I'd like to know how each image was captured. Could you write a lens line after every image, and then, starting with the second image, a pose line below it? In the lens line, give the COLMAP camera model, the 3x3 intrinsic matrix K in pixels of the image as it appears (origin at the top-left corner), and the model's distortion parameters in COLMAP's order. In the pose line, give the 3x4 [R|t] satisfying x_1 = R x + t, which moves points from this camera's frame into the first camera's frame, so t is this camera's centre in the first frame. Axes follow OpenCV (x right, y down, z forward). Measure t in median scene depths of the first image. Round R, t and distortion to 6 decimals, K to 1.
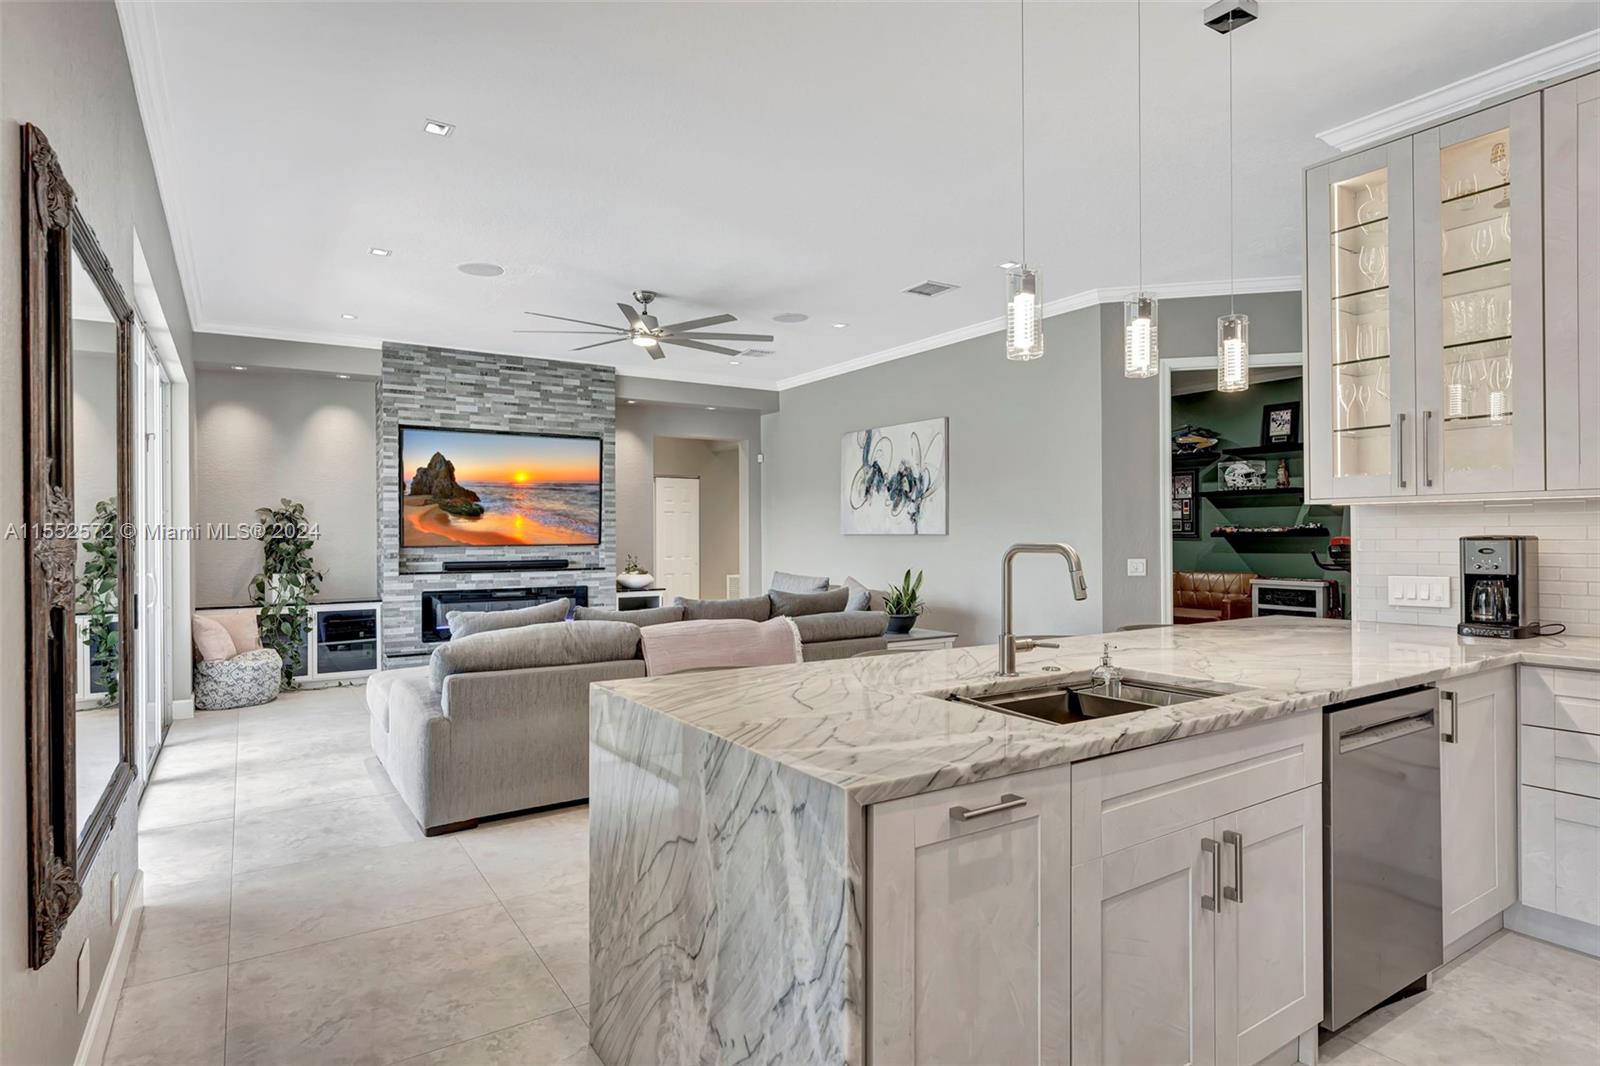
lens RADIAL K [[858.4, 0, 800.0], [0, 858.4, 533.0], [0, 0, 1]] dist [-0.001074, -0.000186]
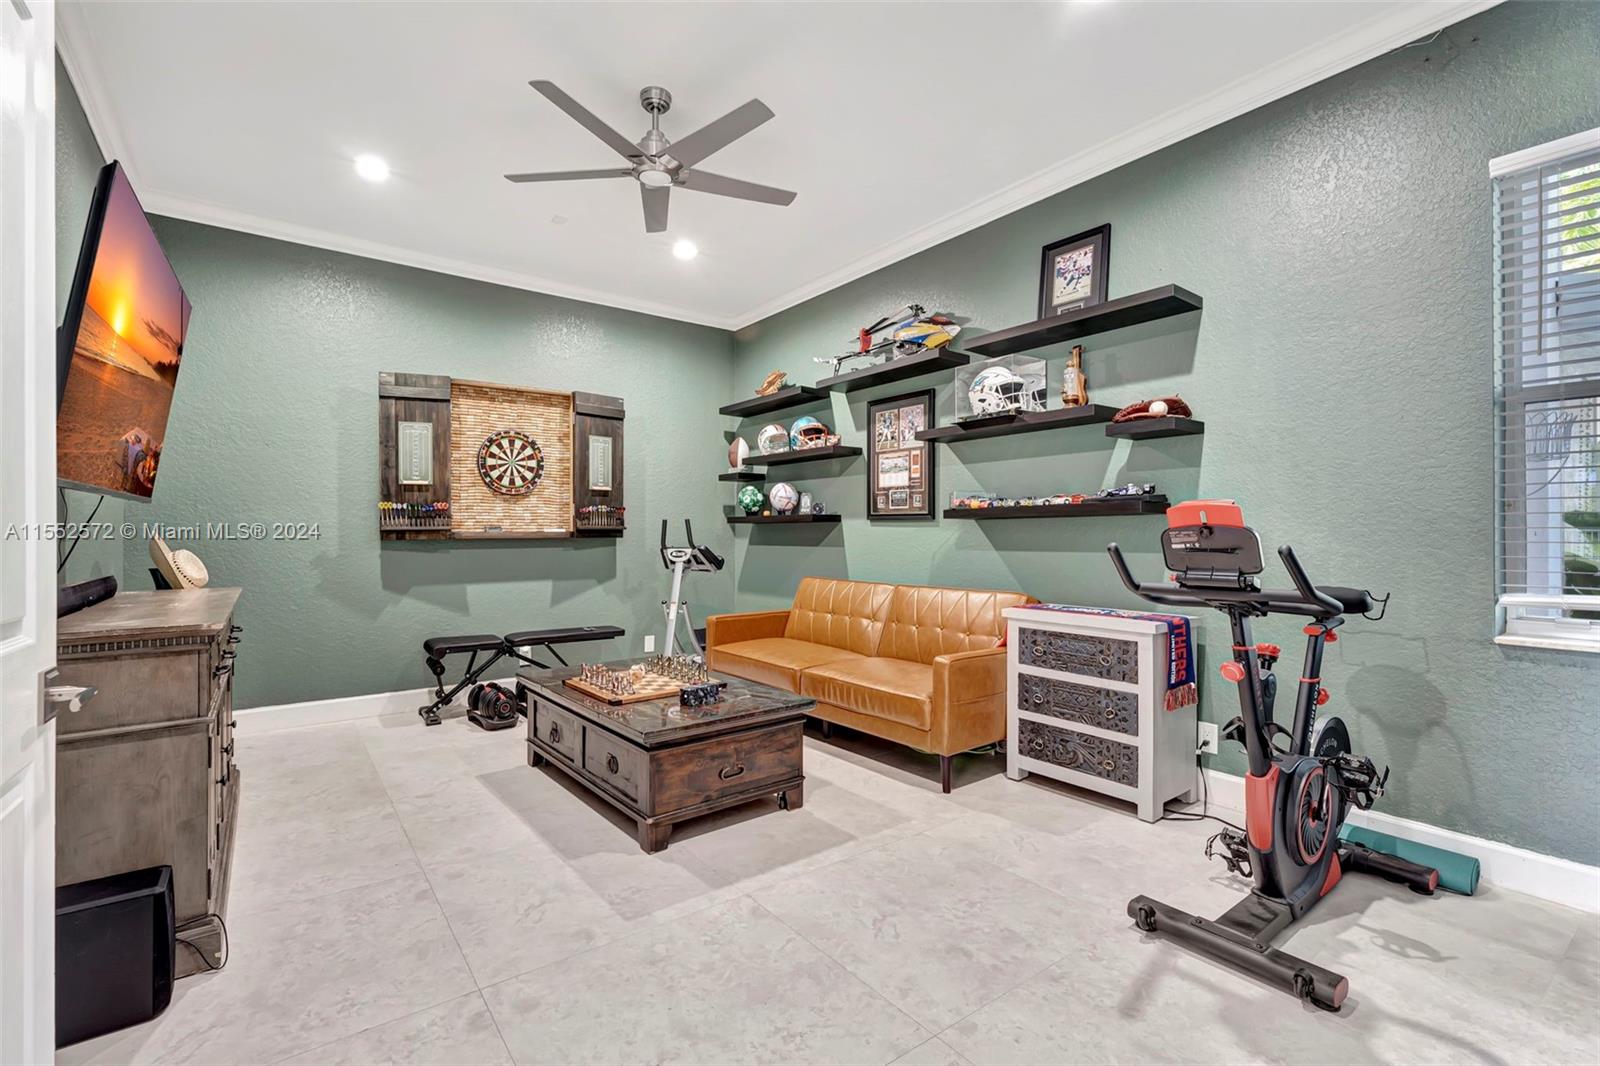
lens RADIAL K [[729.3, 0, 800.0], [0, 729.3, 533.0], [0, 0, 1]] dist [0.001743, -0.000264]
pose [[0.997379, -0.000985, 0.072352, 1.130367], [0.000768, 0.999995, 0.003020, 0.036766], [-0.072354, -0.002956, 0.997375, 1.808427]]
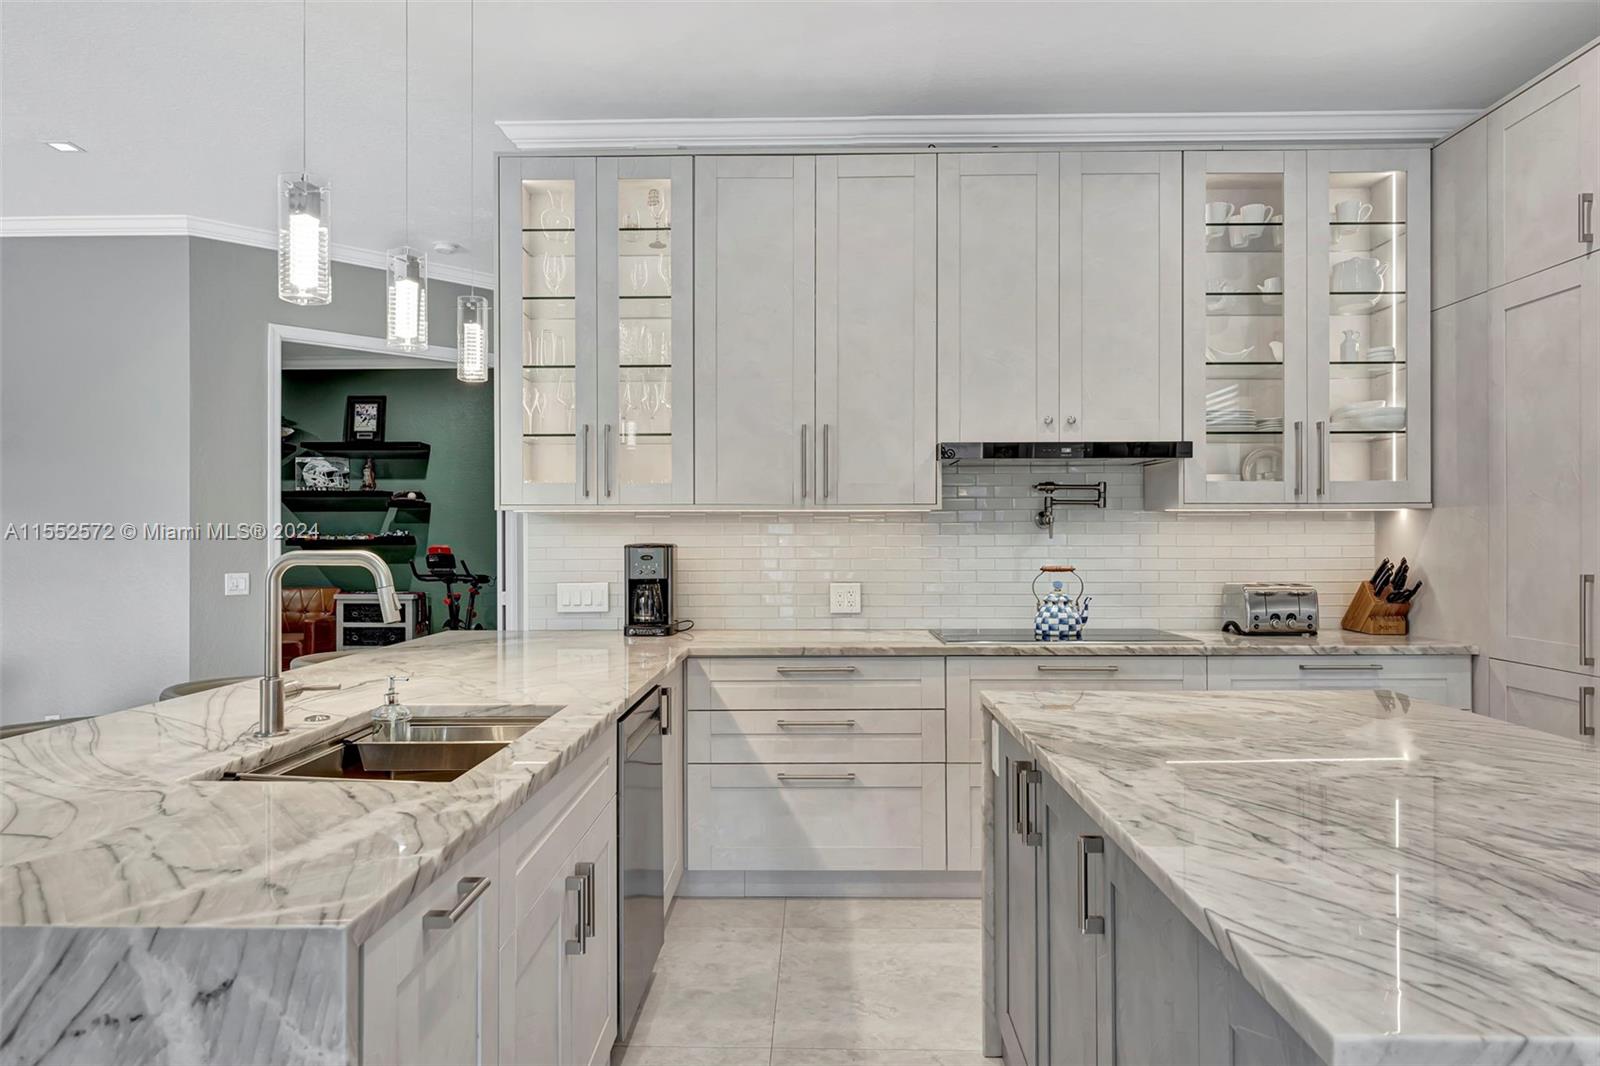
lens RADIAL K [[1009.2, 0, 800.0], [0, 1009.2, 533.0], [0, 0, 1]] dist [-0.001440, -0.000340]
pose [[0.563432, 0.010317, 0.826098, -0.150694], [-0.003437, 0.999943, -0.010143, 0.001976], [-0.826155, 0.002876, 0.563435, 0.109989]]
